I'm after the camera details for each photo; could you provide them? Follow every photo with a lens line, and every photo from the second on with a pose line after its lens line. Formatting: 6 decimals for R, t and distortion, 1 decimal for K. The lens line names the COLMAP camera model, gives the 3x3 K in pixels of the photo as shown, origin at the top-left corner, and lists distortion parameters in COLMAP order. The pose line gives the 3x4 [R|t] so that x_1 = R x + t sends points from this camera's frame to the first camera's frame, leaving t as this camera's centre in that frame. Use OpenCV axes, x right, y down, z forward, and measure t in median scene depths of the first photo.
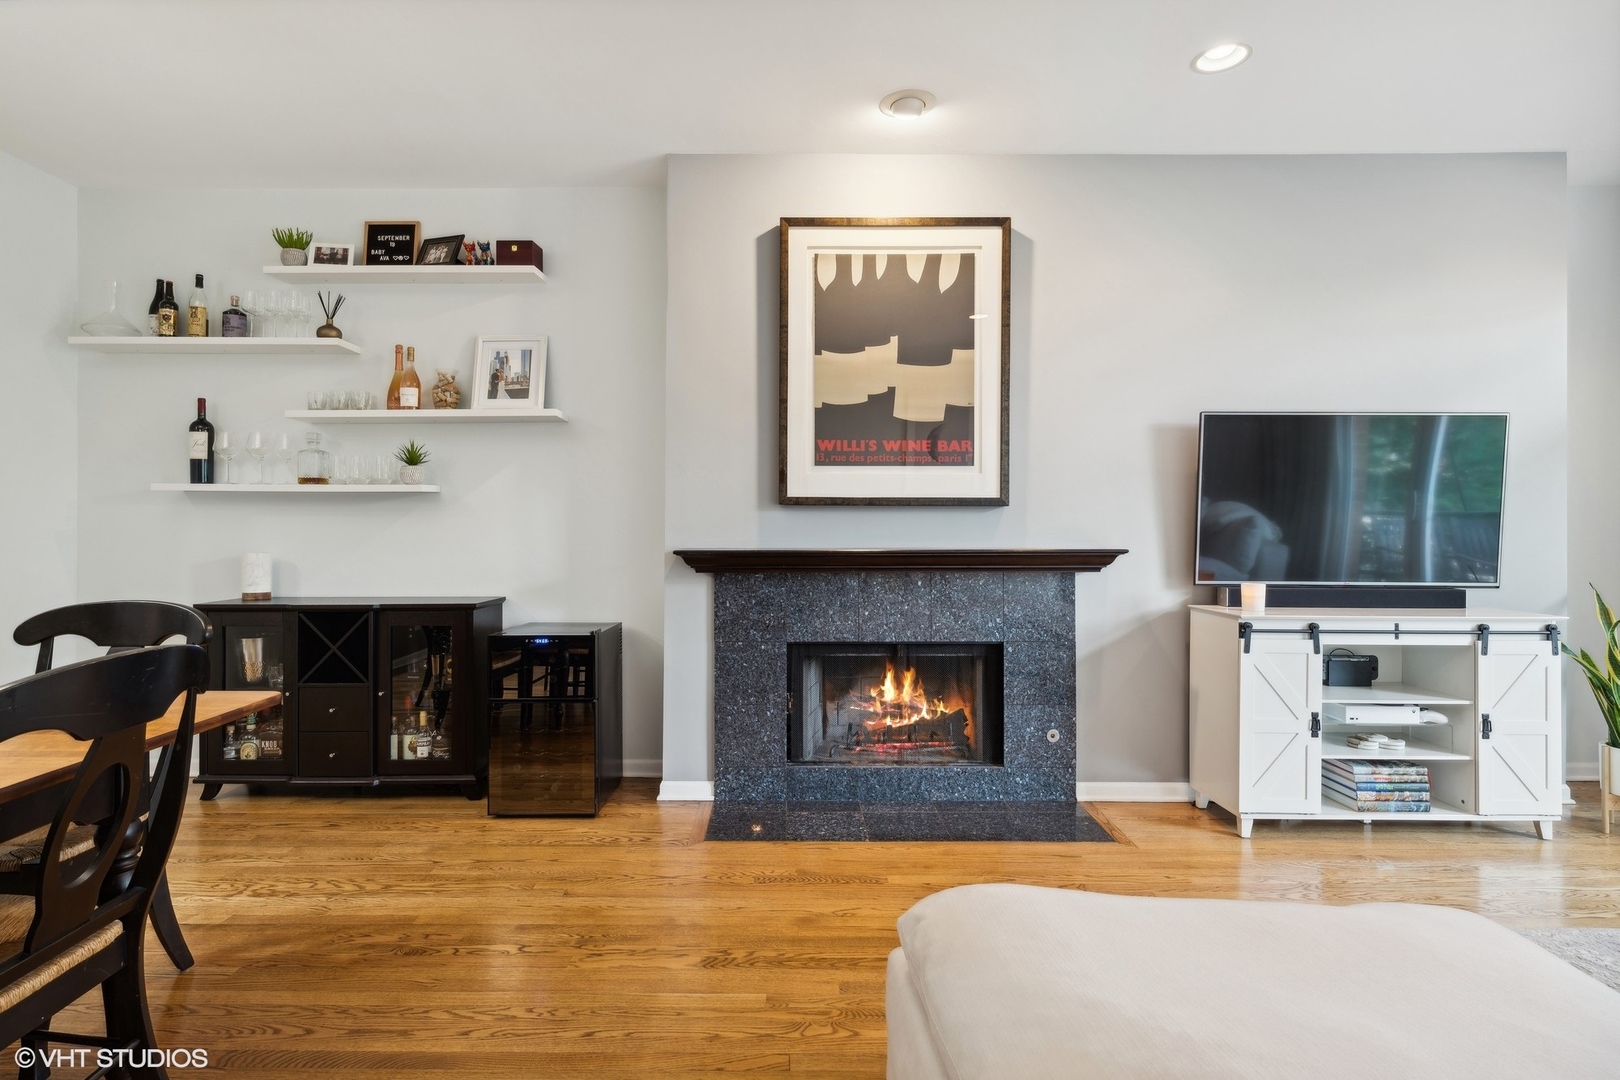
lens RADIAL K [[811.5, 0, 776.1], [0, 811.5, 521.4], [0, 0, 1]] dist [-0.000615, 0.000381]
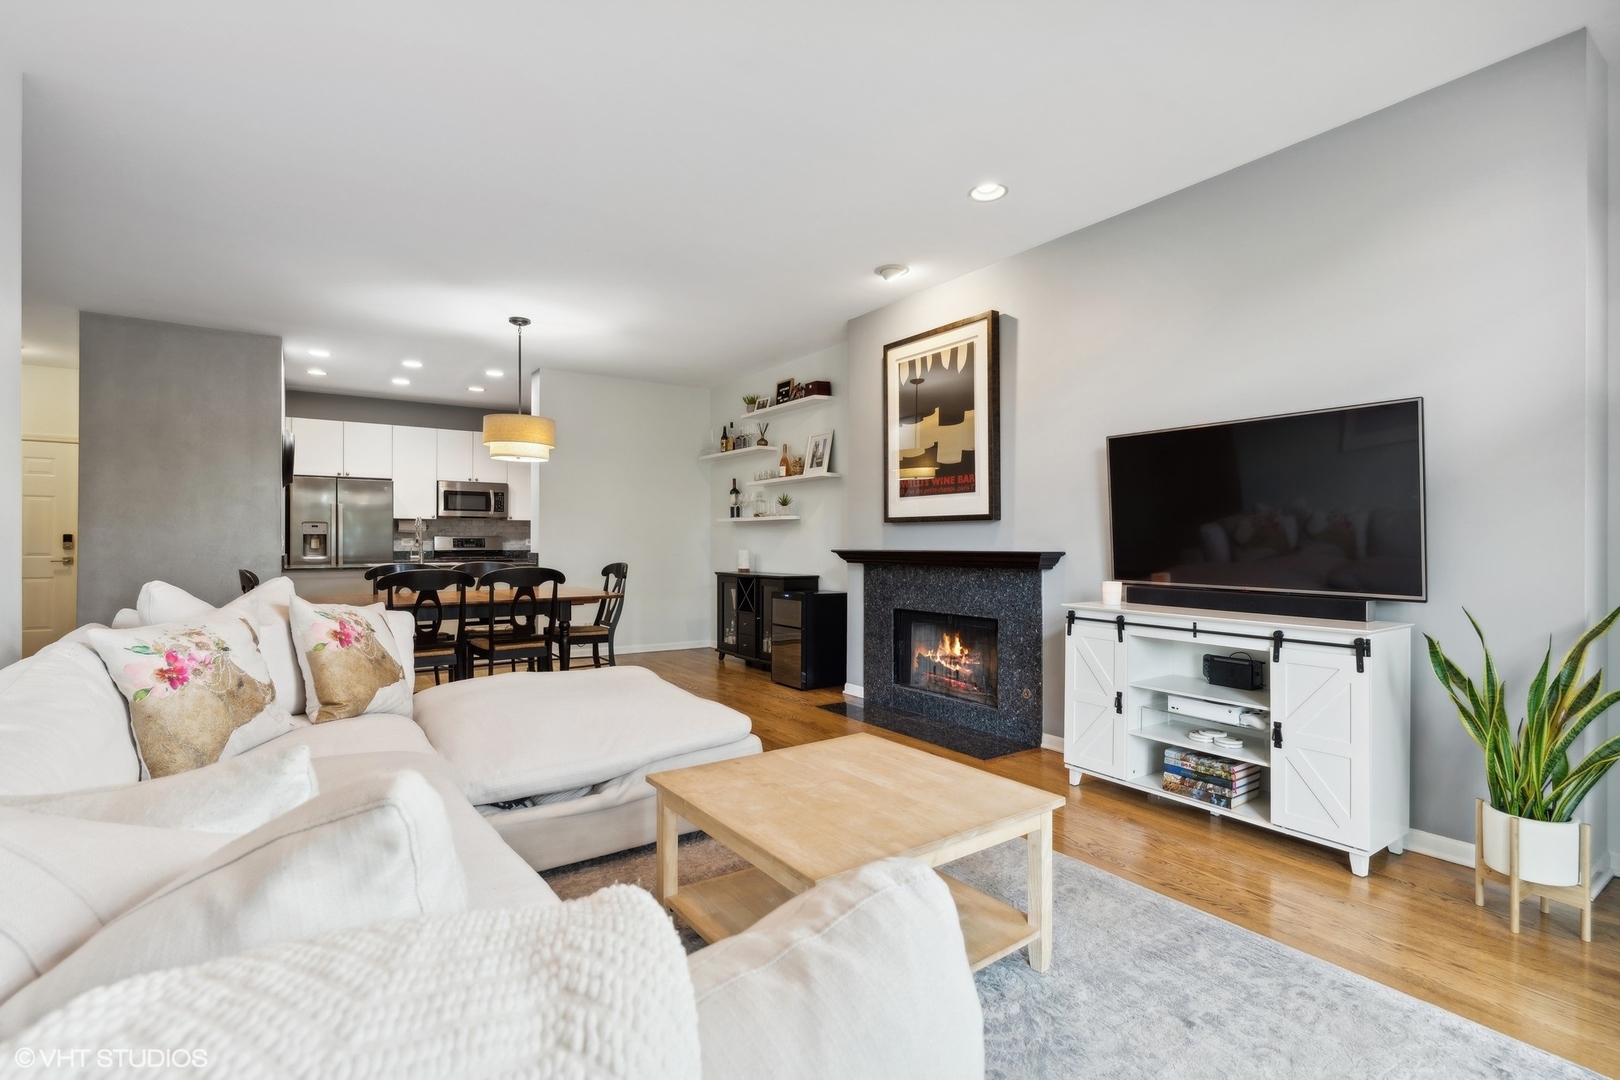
lens RADIAL K [[741.4, 0, 802.9], [0, 741.4, 536.1], [0, 0, 1]] dist [-0.001465, 0.000172]
pose [[0.573085, -0.006219, -0.819472, 1.120092], [0.006957, 0.999972, -0.002724, 0.009456], [0.819467, -0.004140, 0.573112, 0.015715]]
